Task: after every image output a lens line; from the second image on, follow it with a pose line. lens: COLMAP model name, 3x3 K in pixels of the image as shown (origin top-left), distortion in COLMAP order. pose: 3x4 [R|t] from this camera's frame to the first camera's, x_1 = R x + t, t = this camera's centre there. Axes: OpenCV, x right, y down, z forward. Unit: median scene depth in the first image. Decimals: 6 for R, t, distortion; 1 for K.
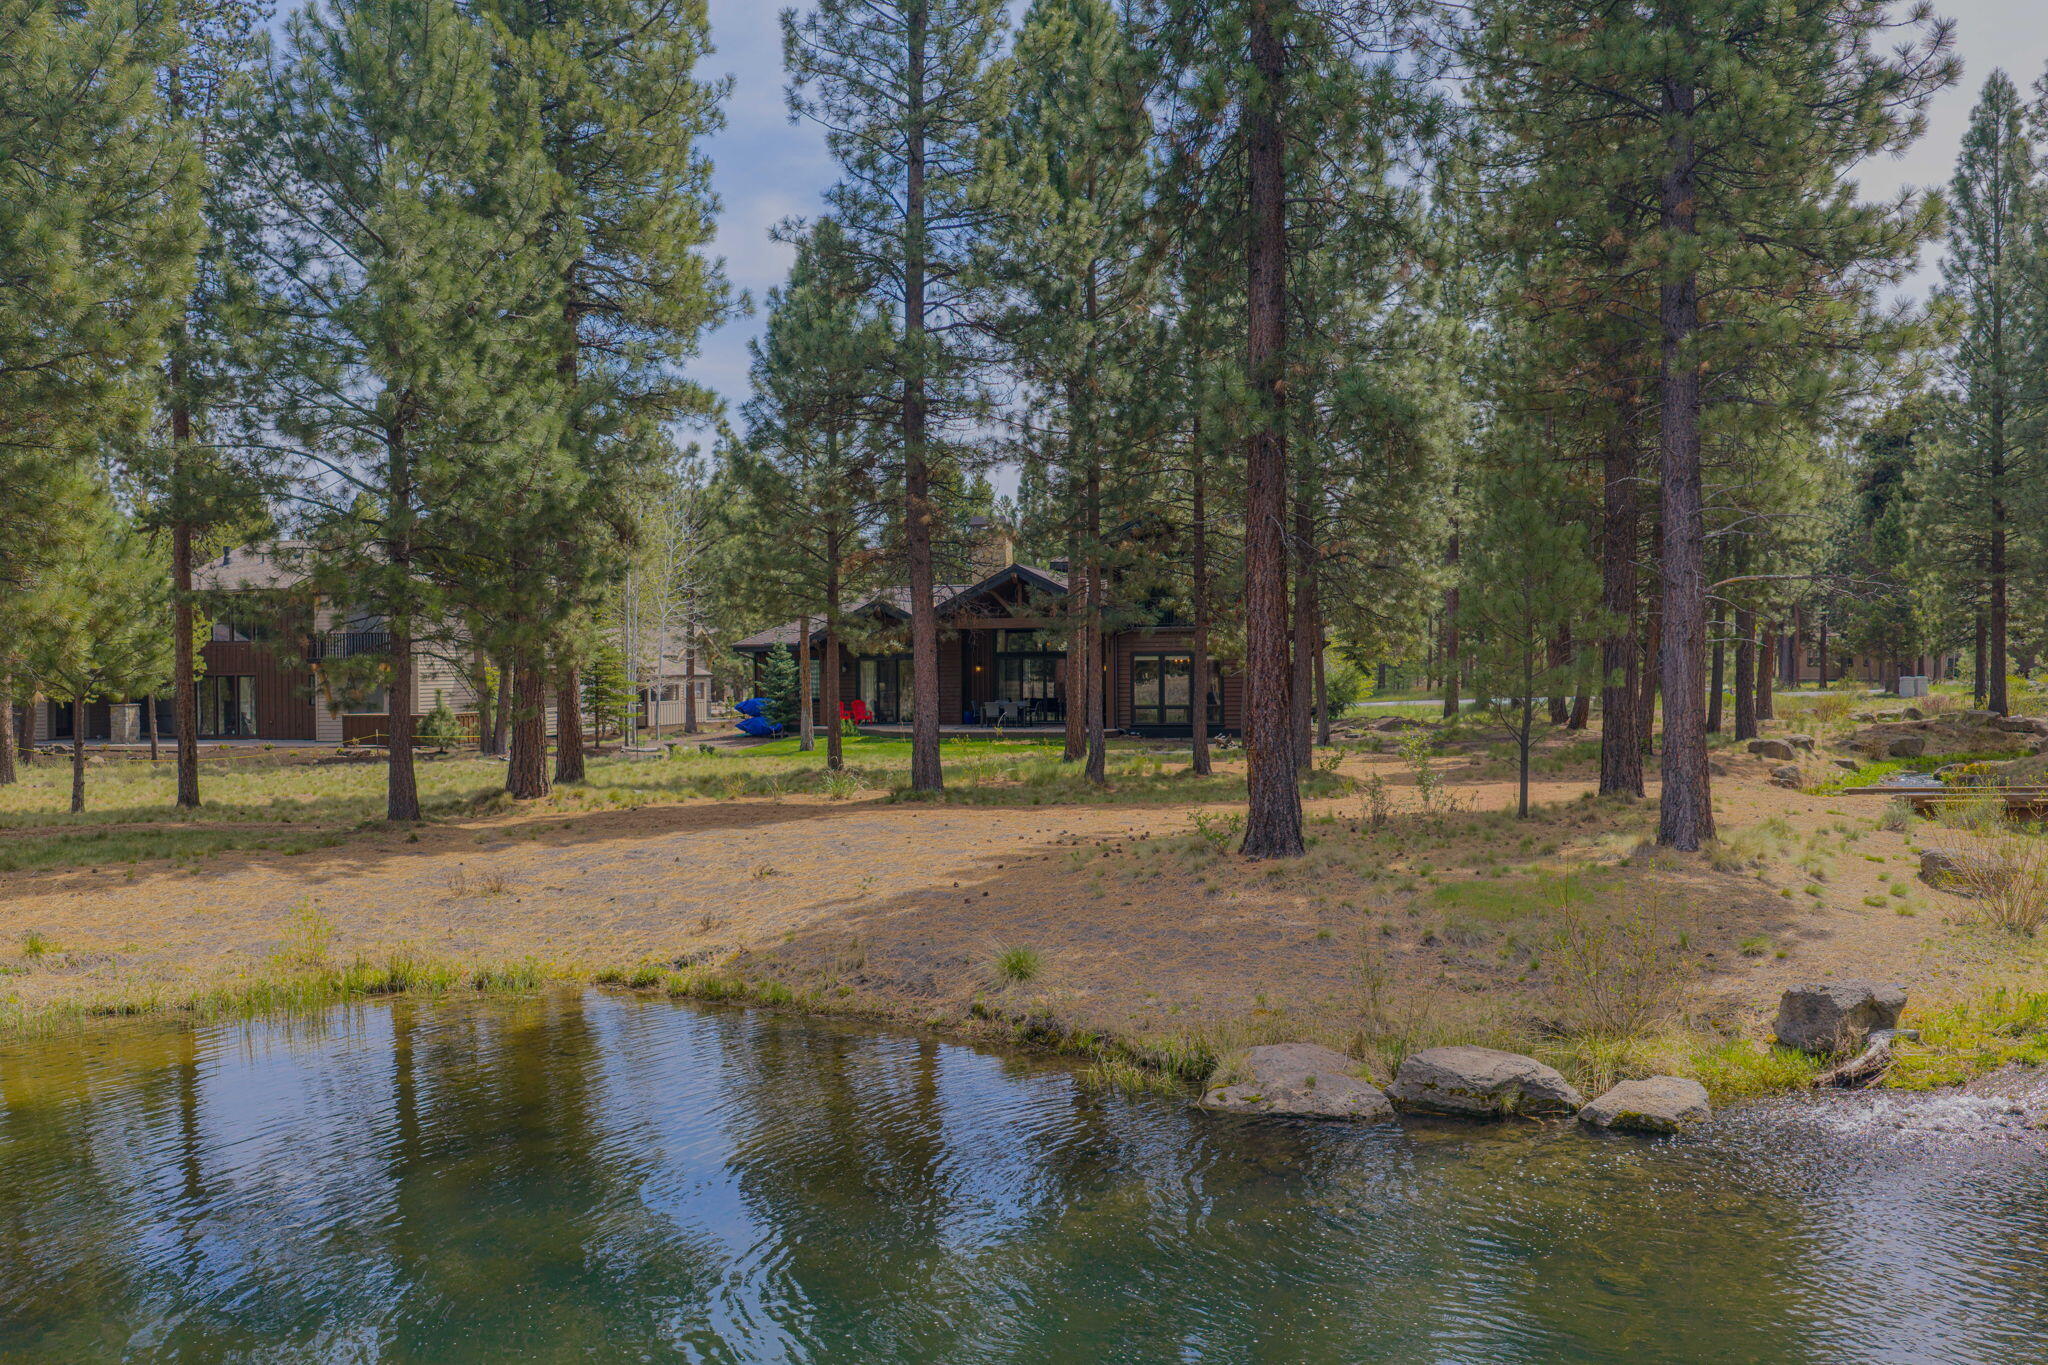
lens RADIAL K [[883.7, 0, 1026.3], [0, 883.7, 683.7], [0, 0, 1]] dist [0.009440, 0.001436]
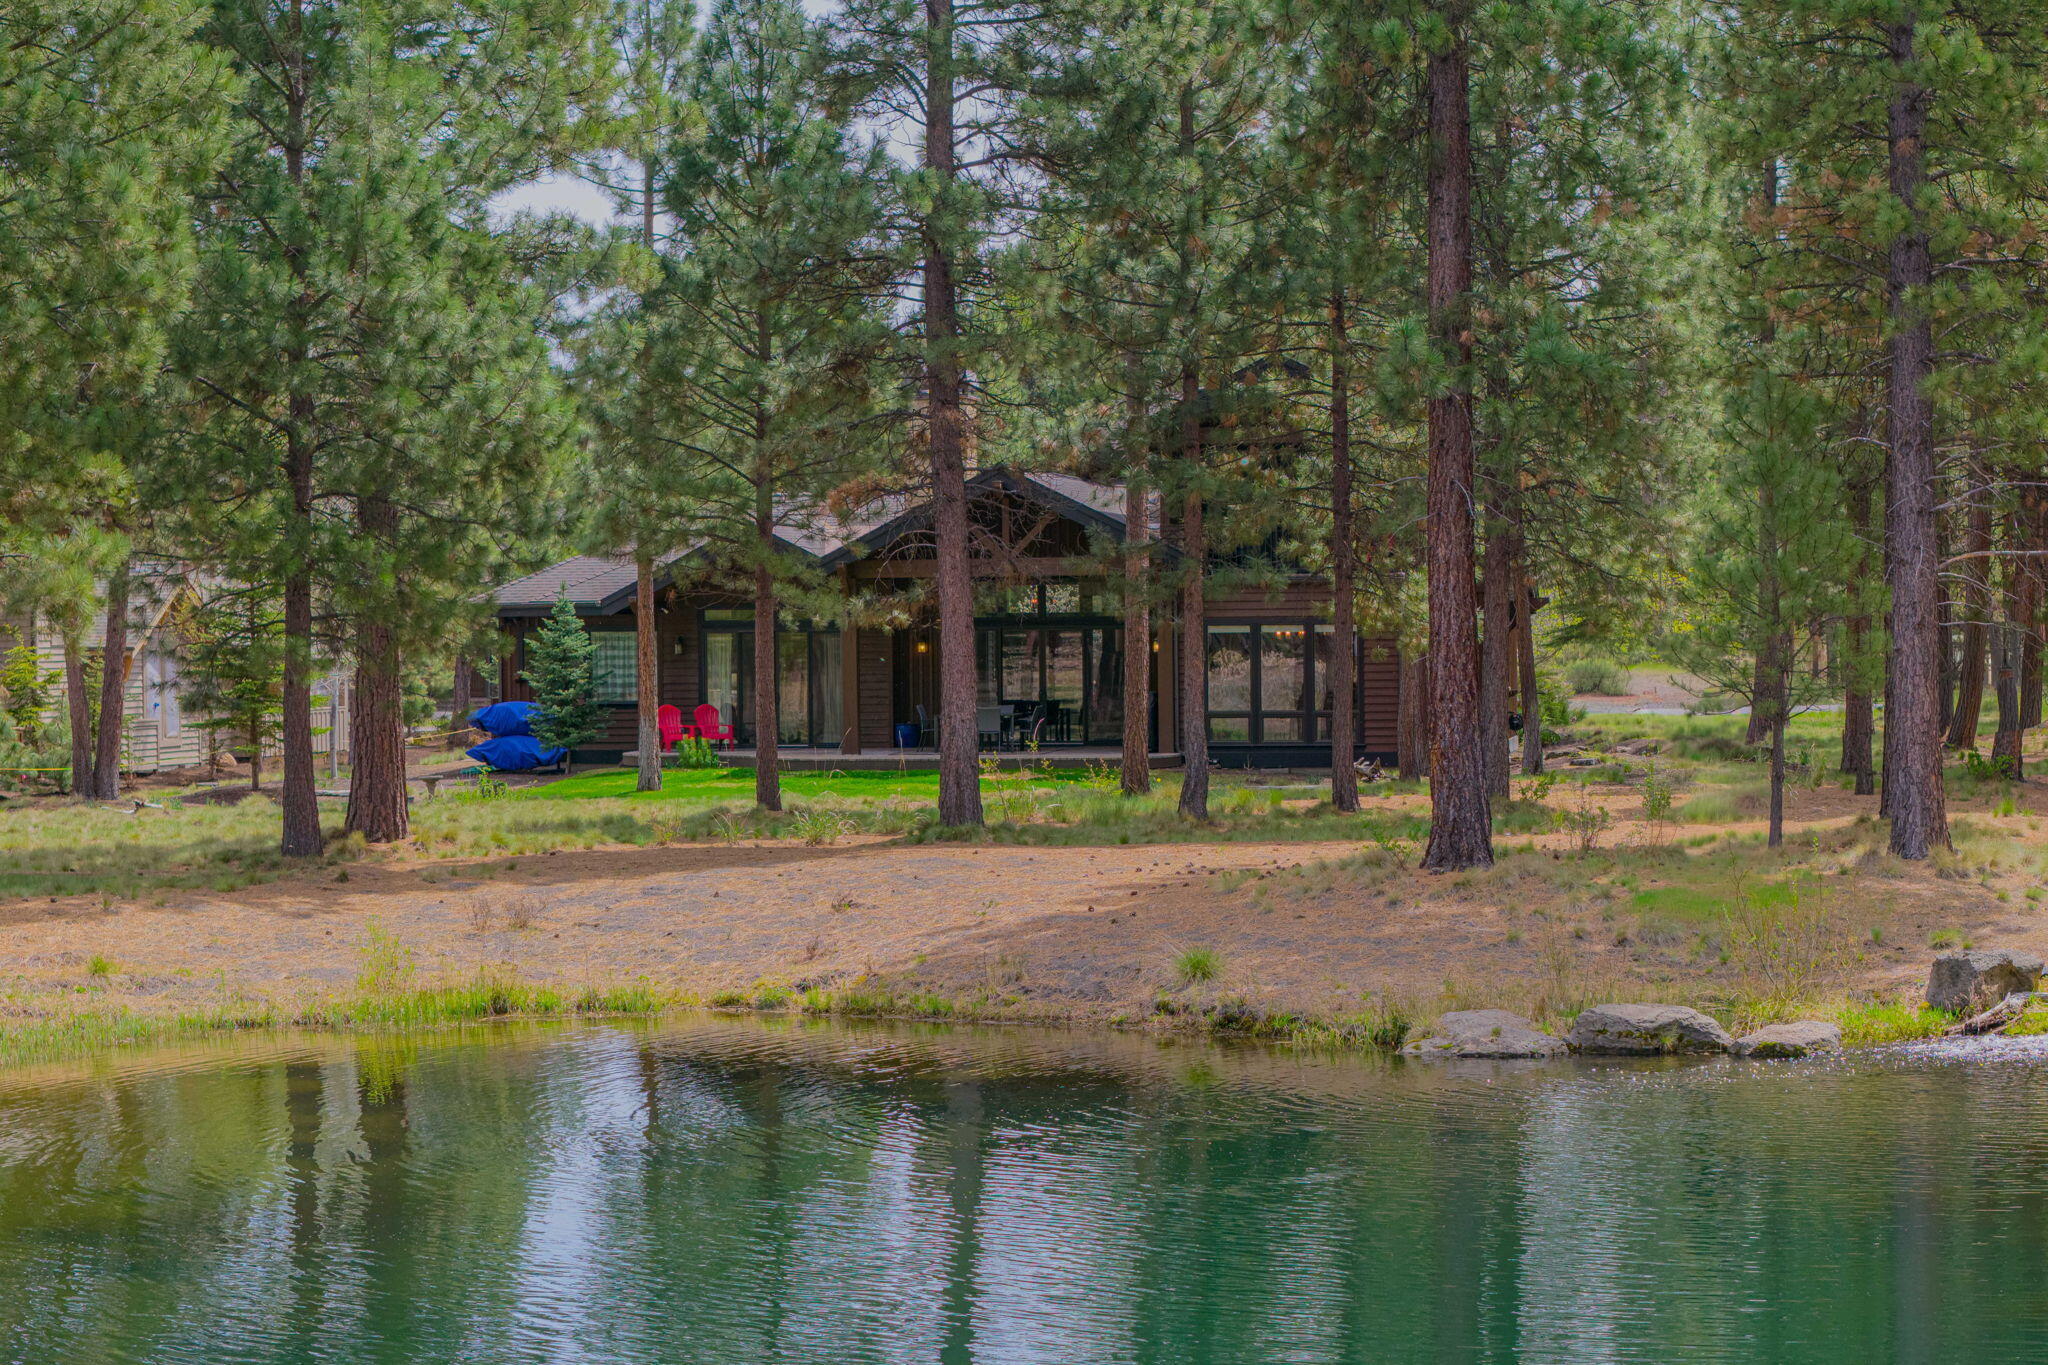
lens RADIAL K [[1704.9, 0, 1022.1], [0, 1704.9, 674.6], [0, 0, 1]] dist [-0.022684, 0.023717]
pose [[0.999584, -0.001858, 0.028783, -0.221302], [0.001858, 0.999998, 0.000042, 0.000671], [-0.028783, 0.000012, 0.999586, -0.737219]]
